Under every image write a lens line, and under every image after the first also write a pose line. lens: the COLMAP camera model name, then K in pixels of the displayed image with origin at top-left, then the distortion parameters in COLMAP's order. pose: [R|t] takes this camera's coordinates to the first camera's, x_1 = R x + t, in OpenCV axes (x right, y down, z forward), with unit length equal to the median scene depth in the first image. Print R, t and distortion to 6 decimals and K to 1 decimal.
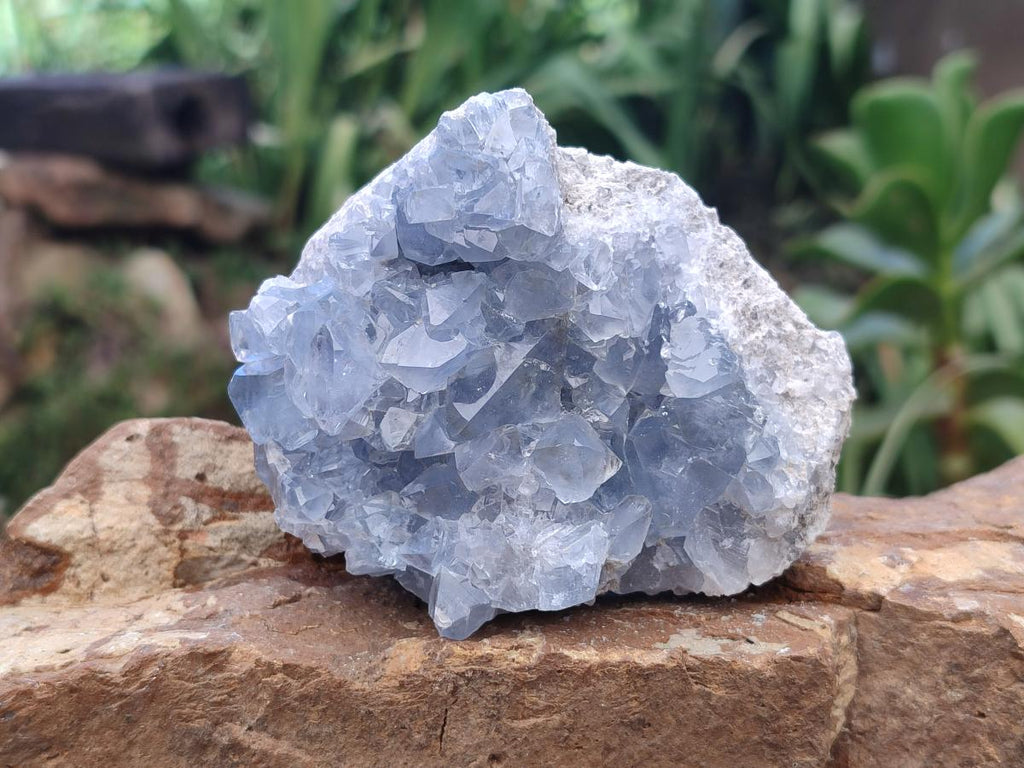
lens RADIAL K [[1516.4, 0, 512.0], [0, 1516.4, 384.0], [0, 0, 1]] dist [0.429846, -3.375109]
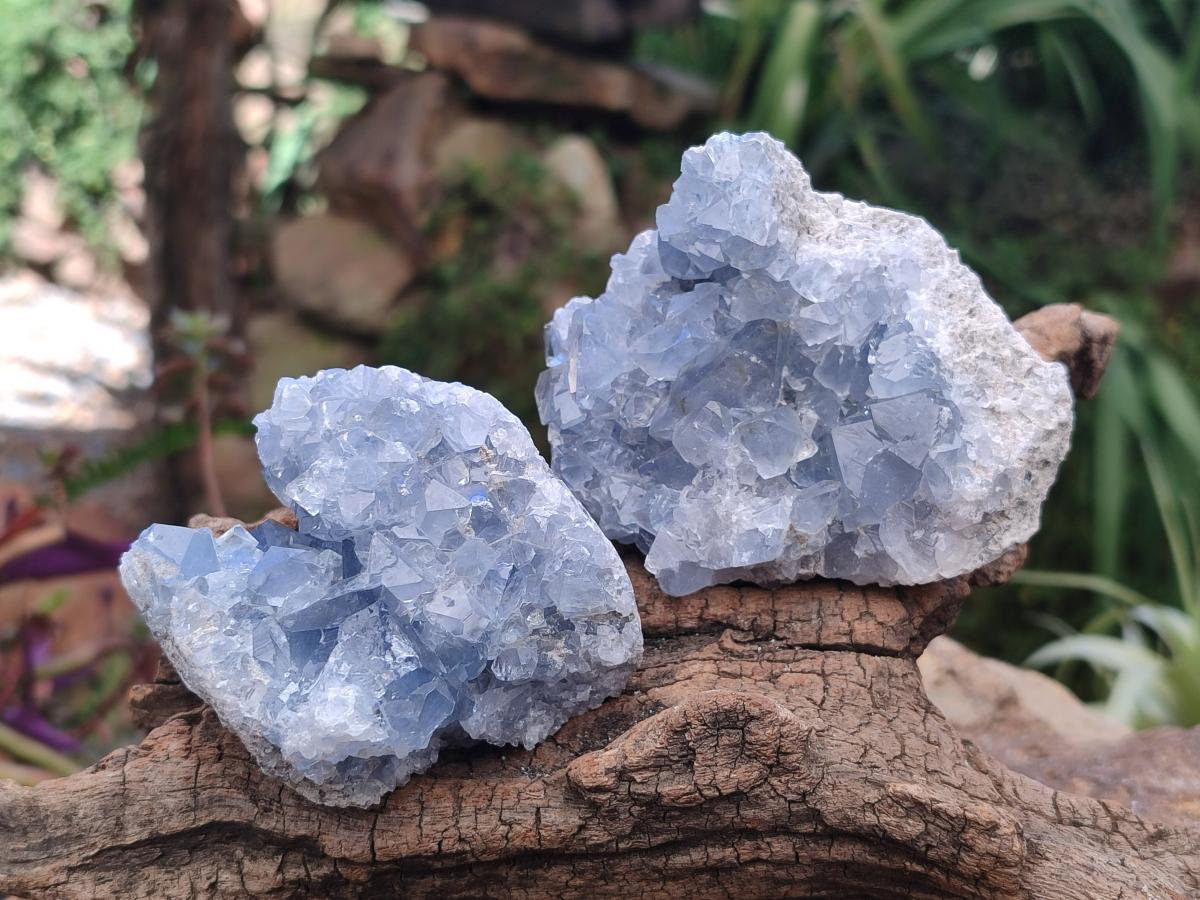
lens RADIAL K [[1777.0, 0, 600.0], [0, 1777.0, 450.0], [0, 0, 1]] dist [0.429846, -3.375109]
pose [[0.920268, 0.056451, -0.387196, 0.424603], [-0.115513, 0.984631, -0.130993, 0.238392], [0.373850, 0.165275, 0.912645, -0.275106]]
